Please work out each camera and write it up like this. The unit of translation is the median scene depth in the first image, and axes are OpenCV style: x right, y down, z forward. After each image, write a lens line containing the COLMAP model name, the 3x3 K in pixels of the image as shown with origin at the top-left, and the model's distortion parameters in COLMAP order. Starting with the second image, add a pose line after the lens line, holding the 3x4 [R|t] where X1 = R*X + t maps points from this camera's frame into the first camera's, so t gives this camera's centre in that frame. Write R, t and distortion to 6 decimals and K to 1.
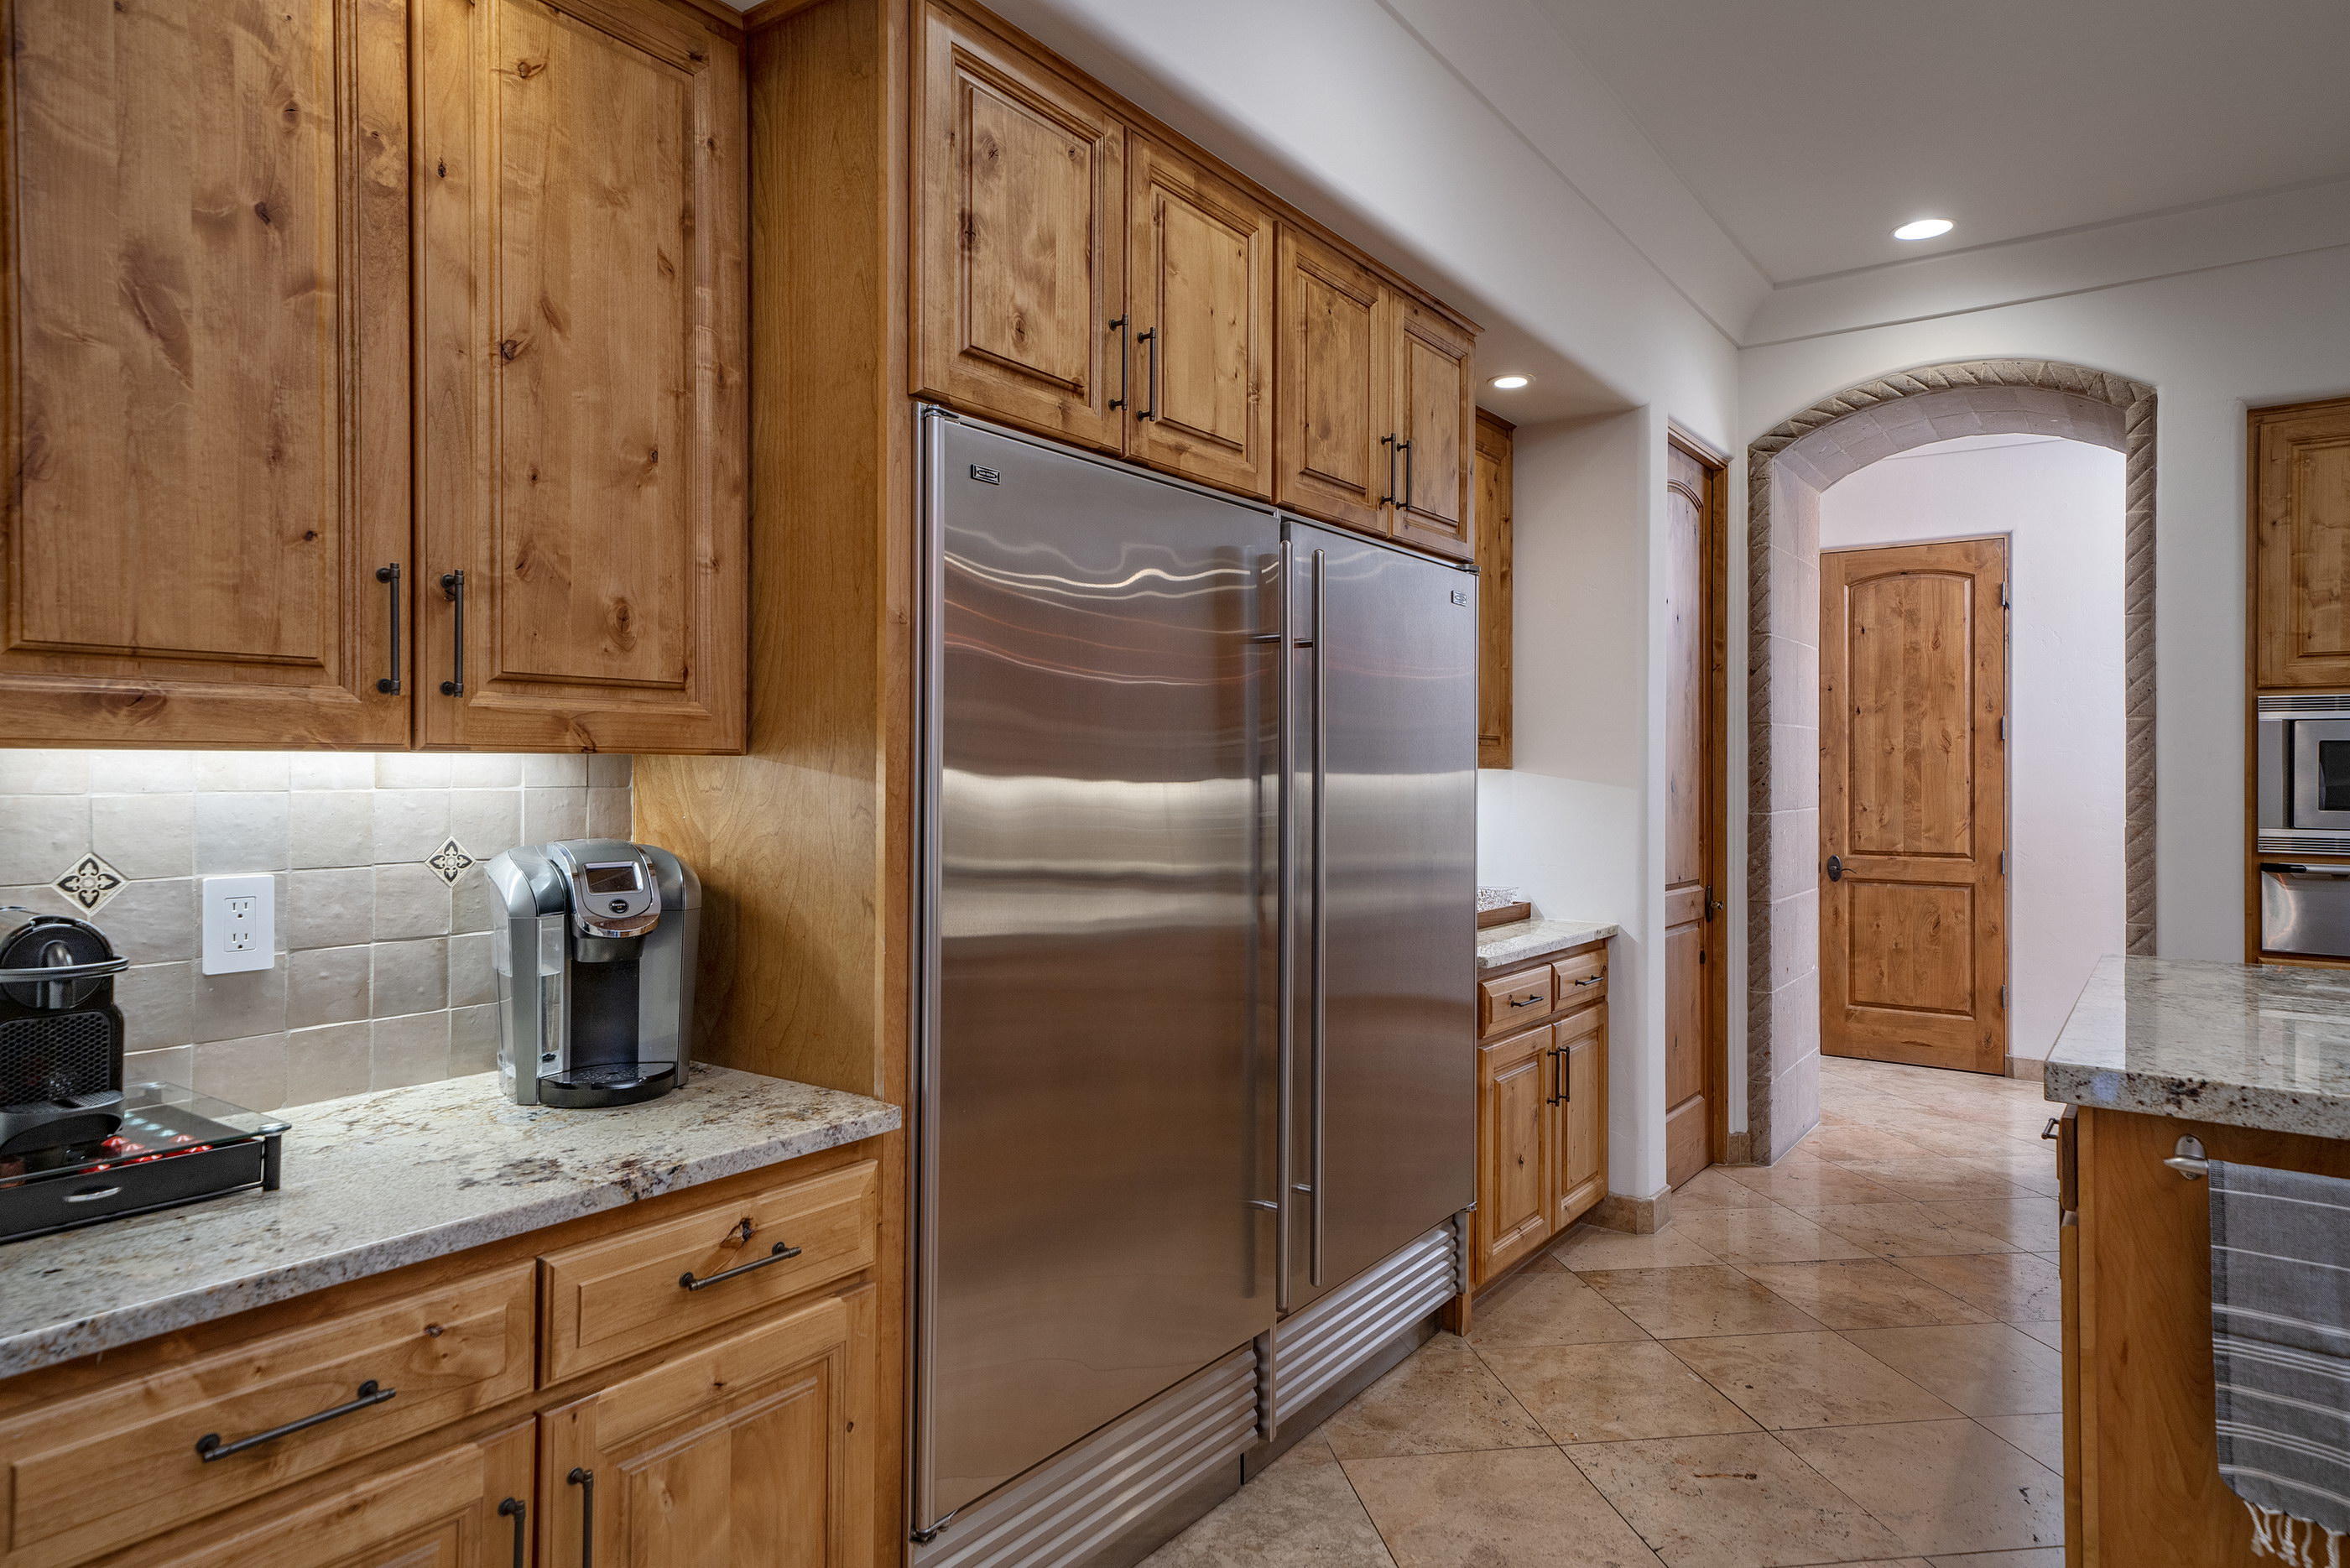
lens RADIAL K [[1397.5, 0, 1181.2], [0, 1397.5, 767.0], [0, 0, 1]] dist [0.016394, 0.004724]
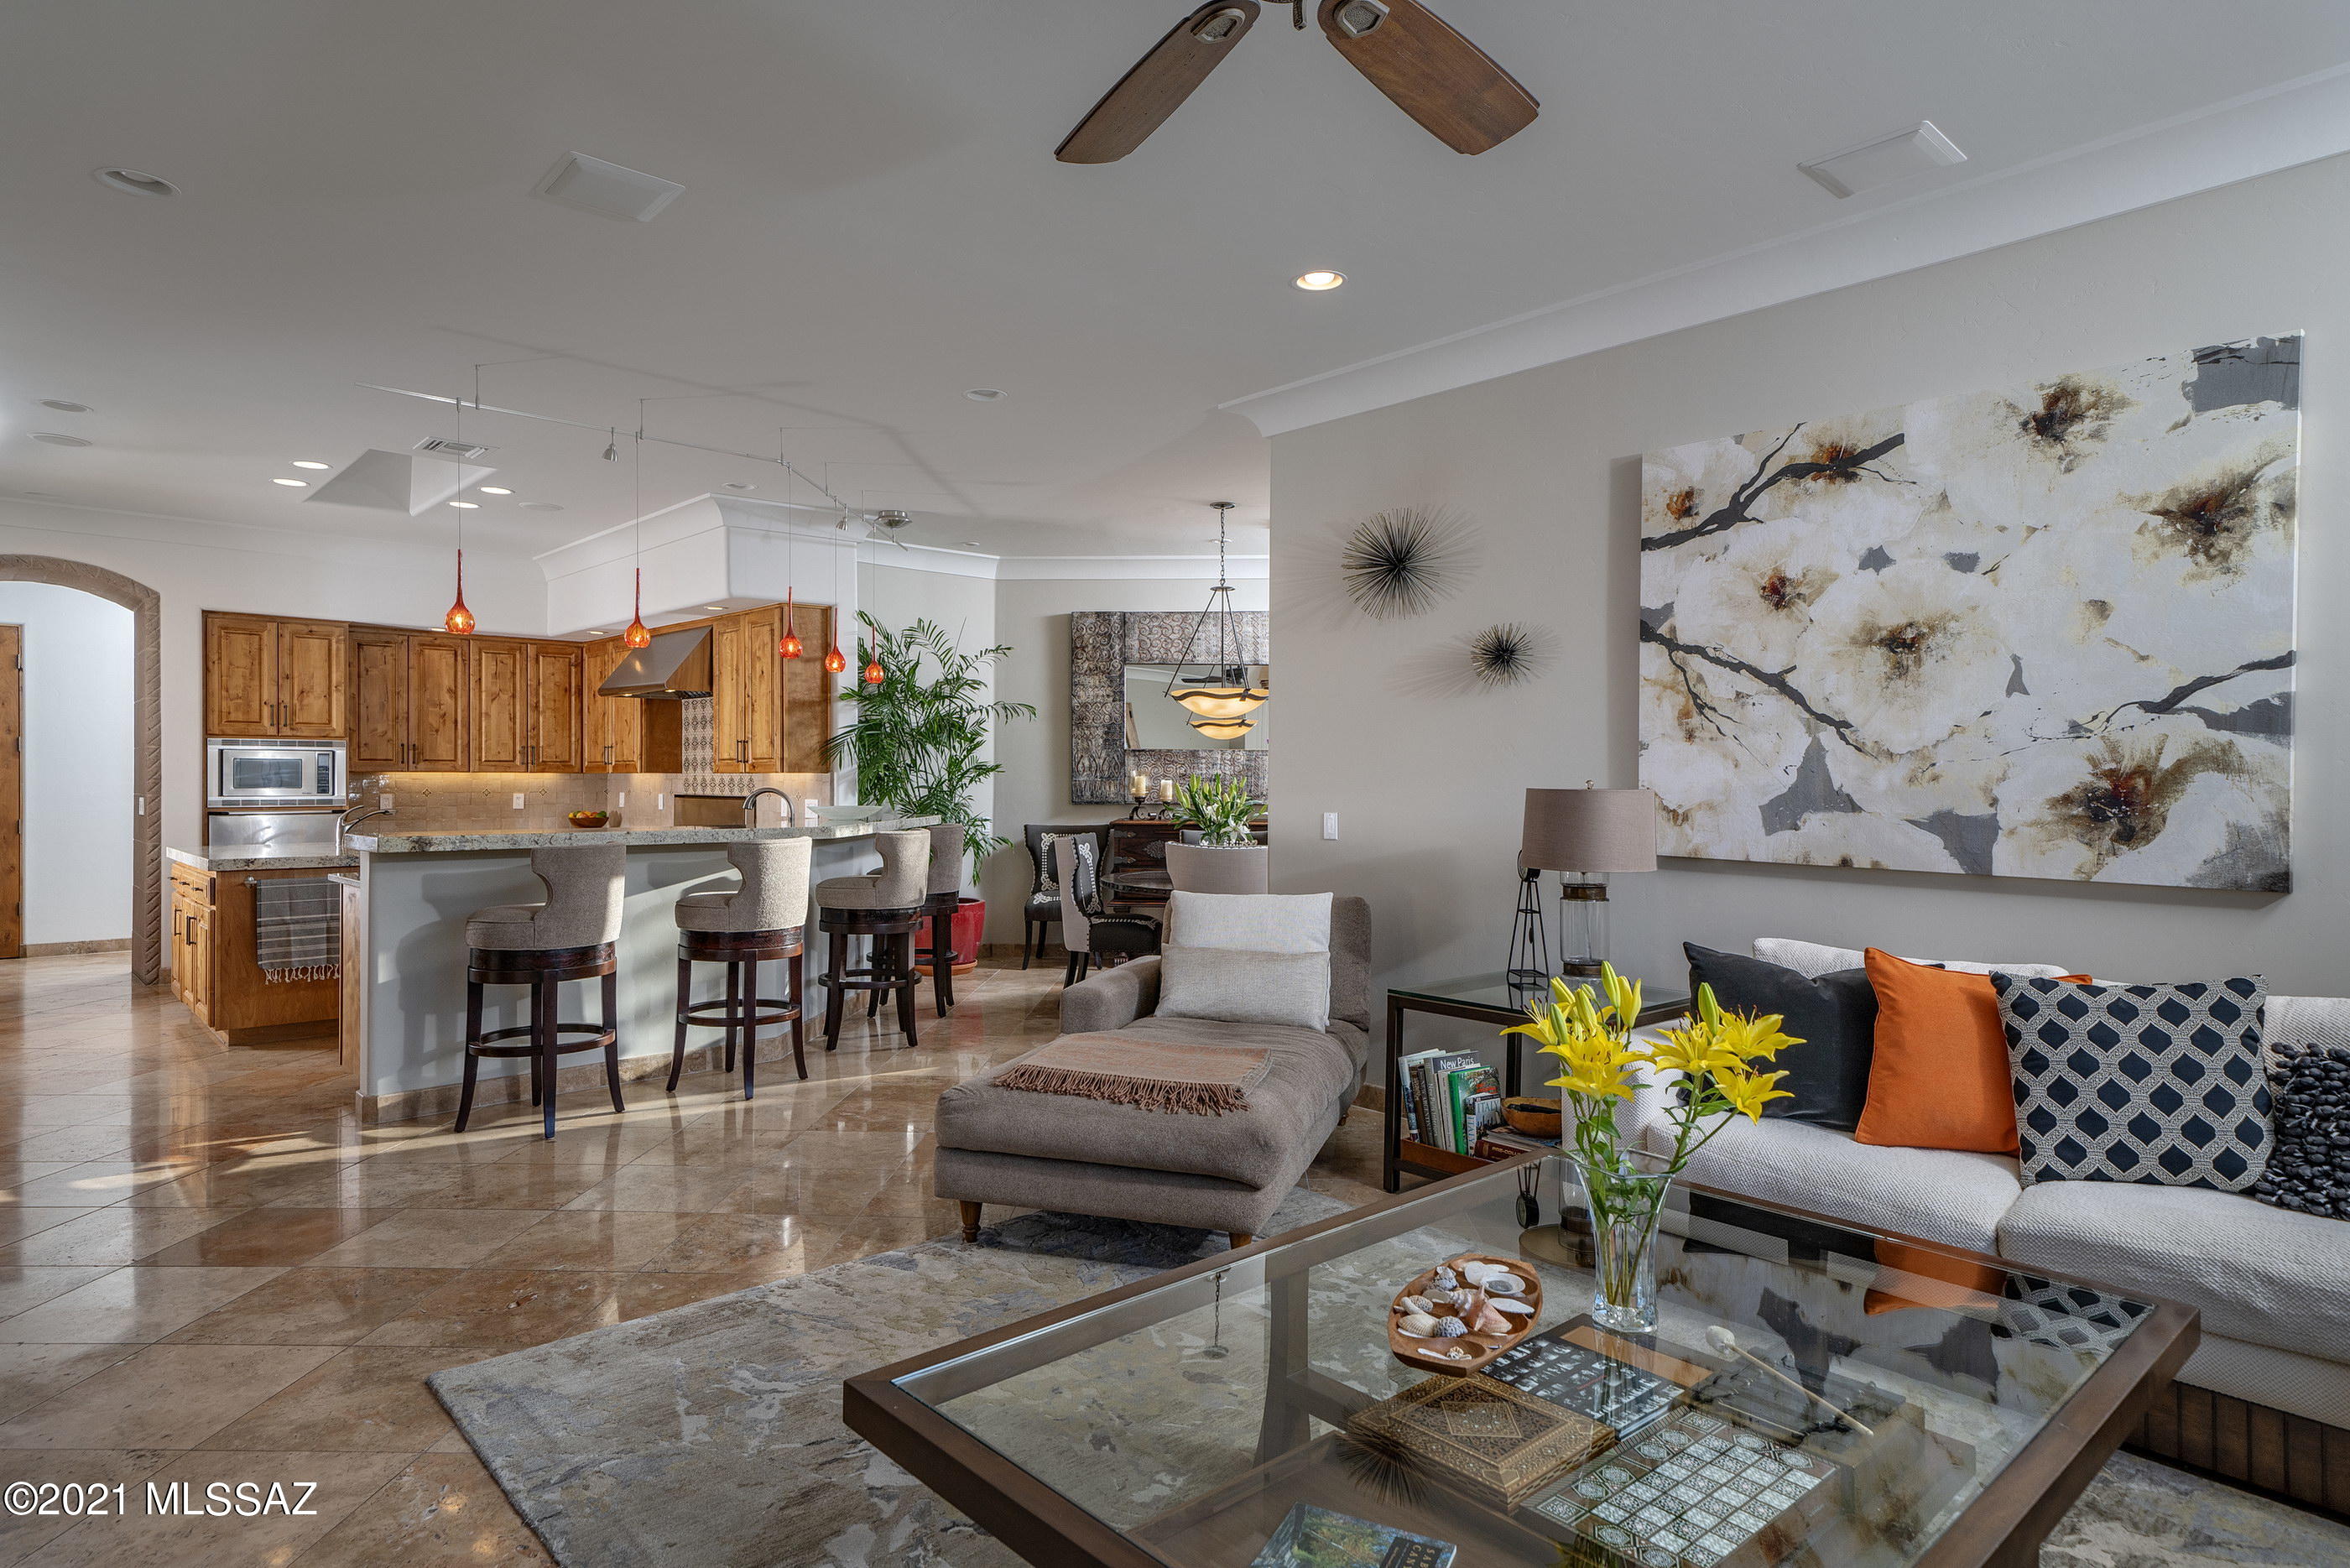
lens RADIAL K [[1247.7, 0, 1175.1], [0, 1247.7, 775.6], [0, 0, 1]] dist [0.014854, 0.002147]
pose [[0.175744, -0.004551, 0.984425, -0.950065], [-0.004145, 0.999977, 0.005363, -0.007152], [-0.984427, -0.005023, 0.175722, -0.879190]]
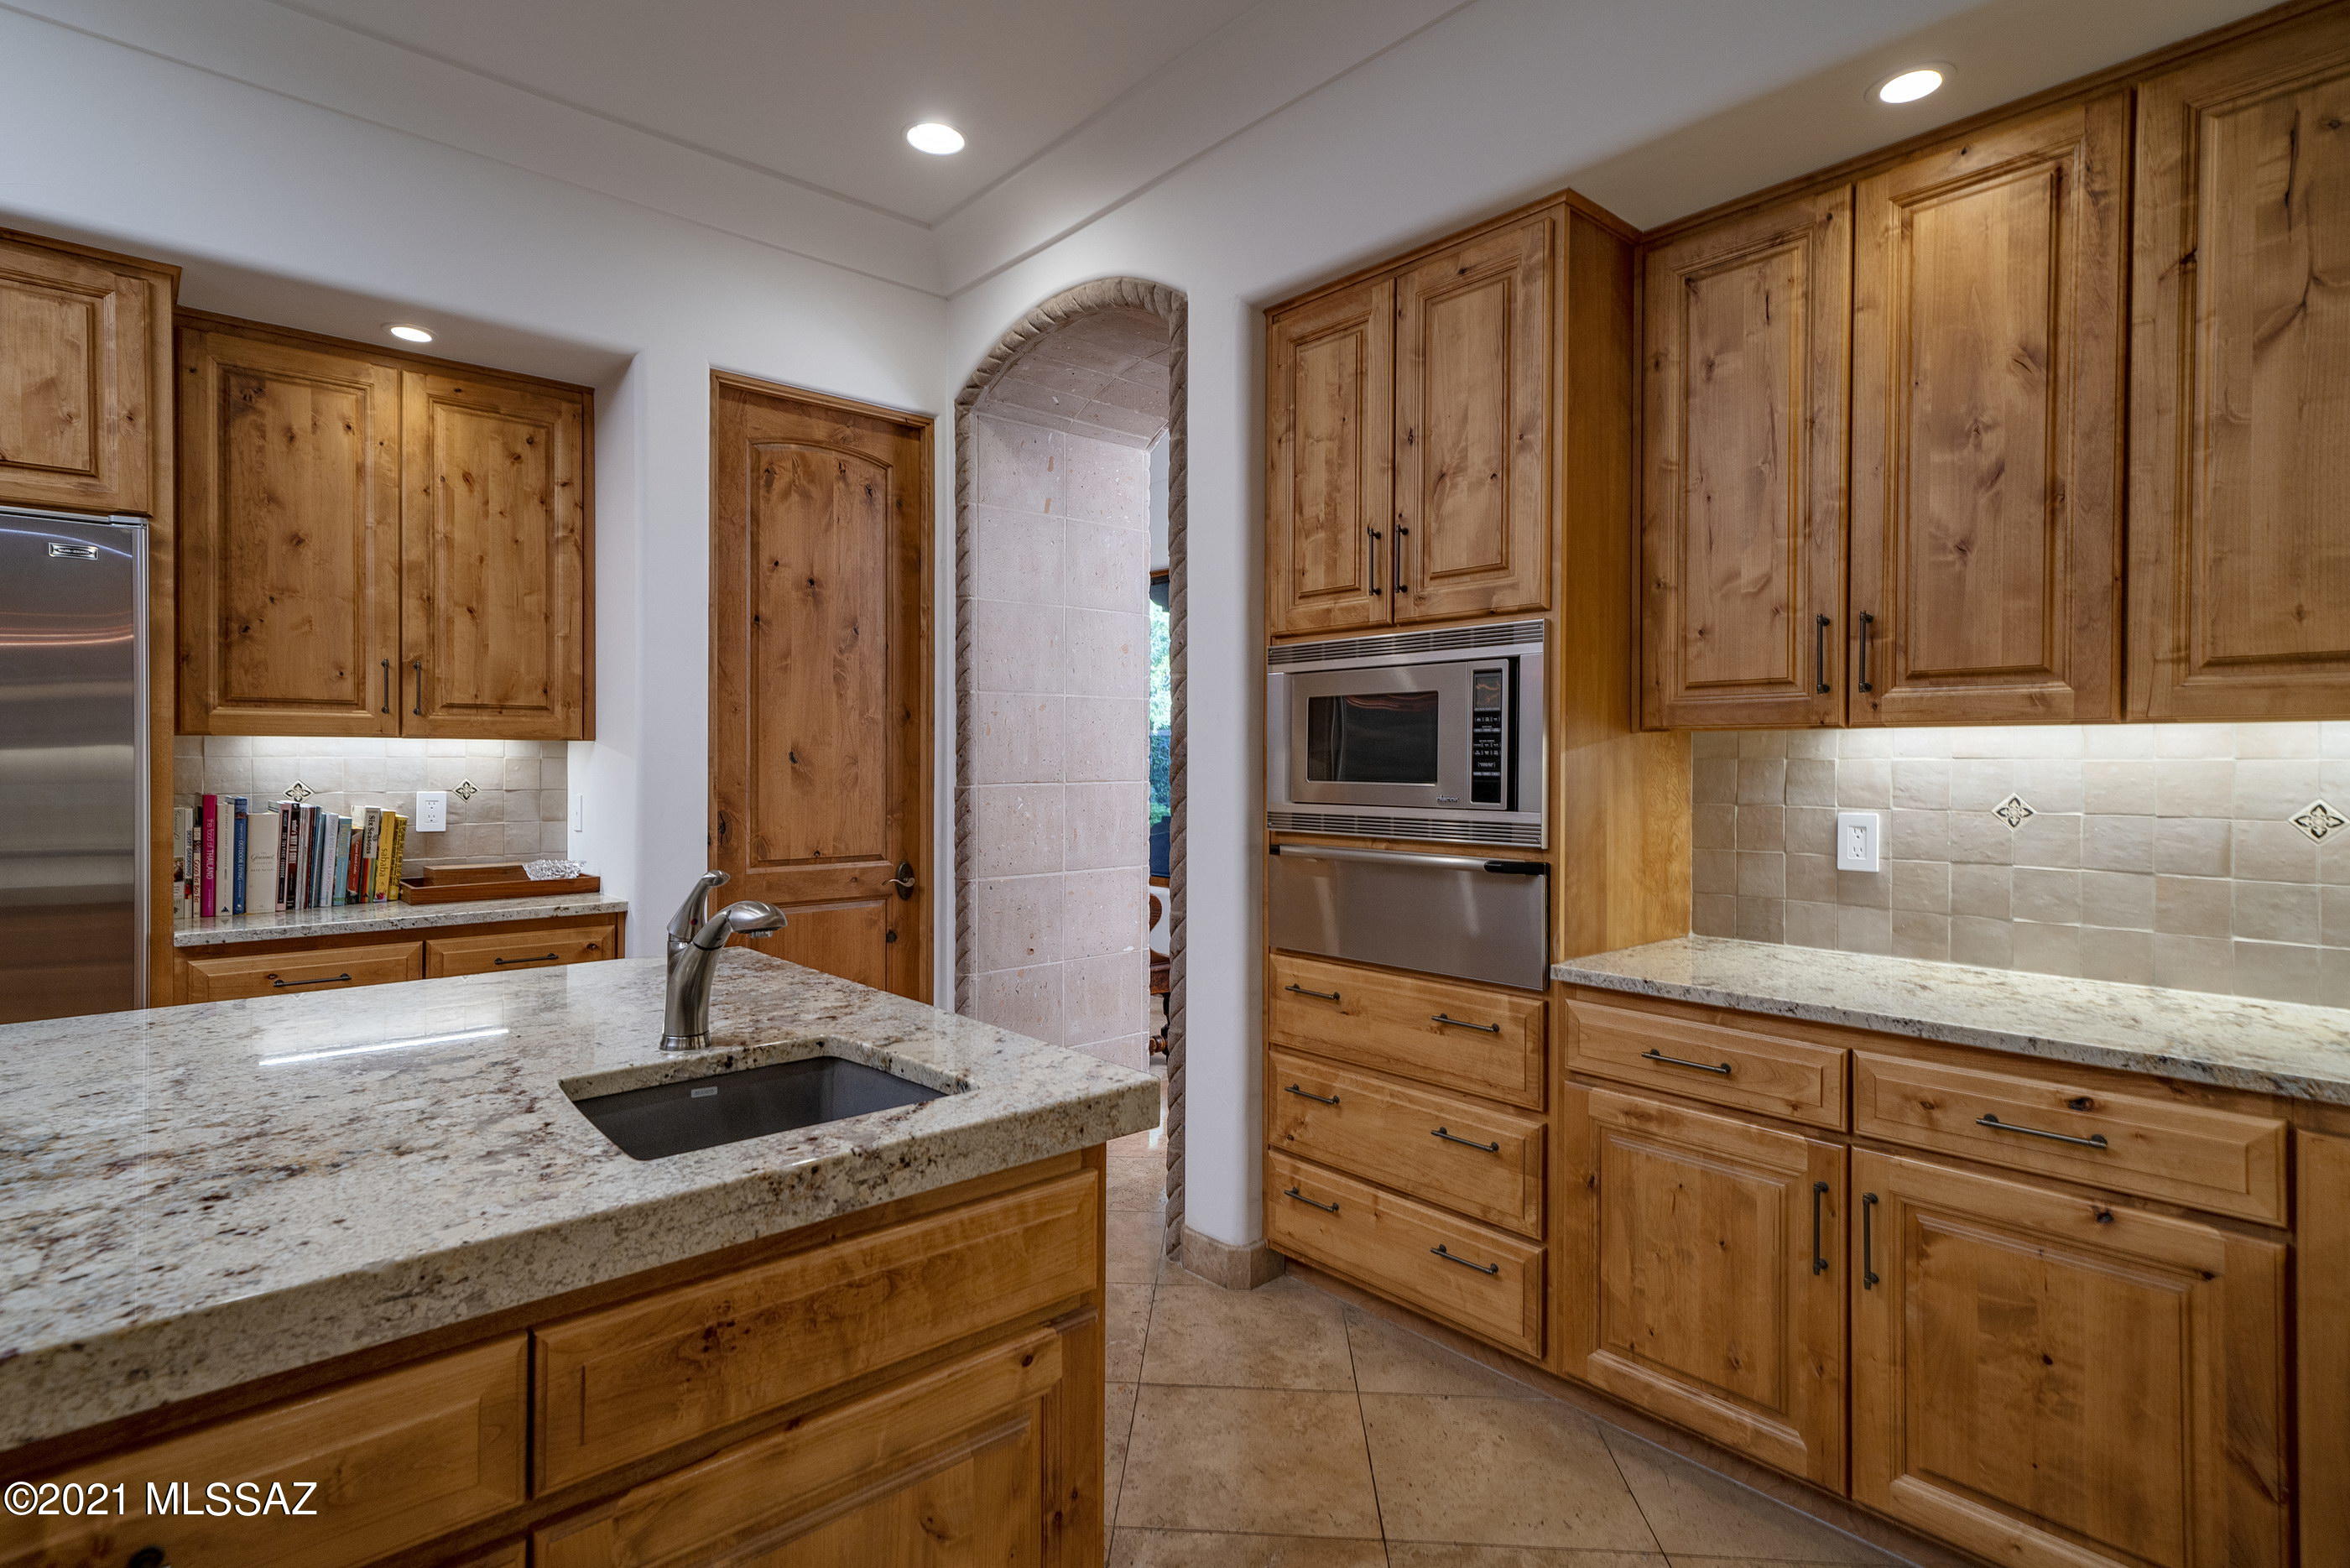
lens RADIAL K [[1167.0, 0, 1229.5], [0, 1167.0, 768.9], [0, 0, 1]] dist [0.005869, 0.004009]
pose [[0.976235, -0.000841, -0.216712, 0.889428], [0.001919, 0.999987, 0.004764, 0.019982], [0.216705, -0.005066, 0.976224, 0.309944]]
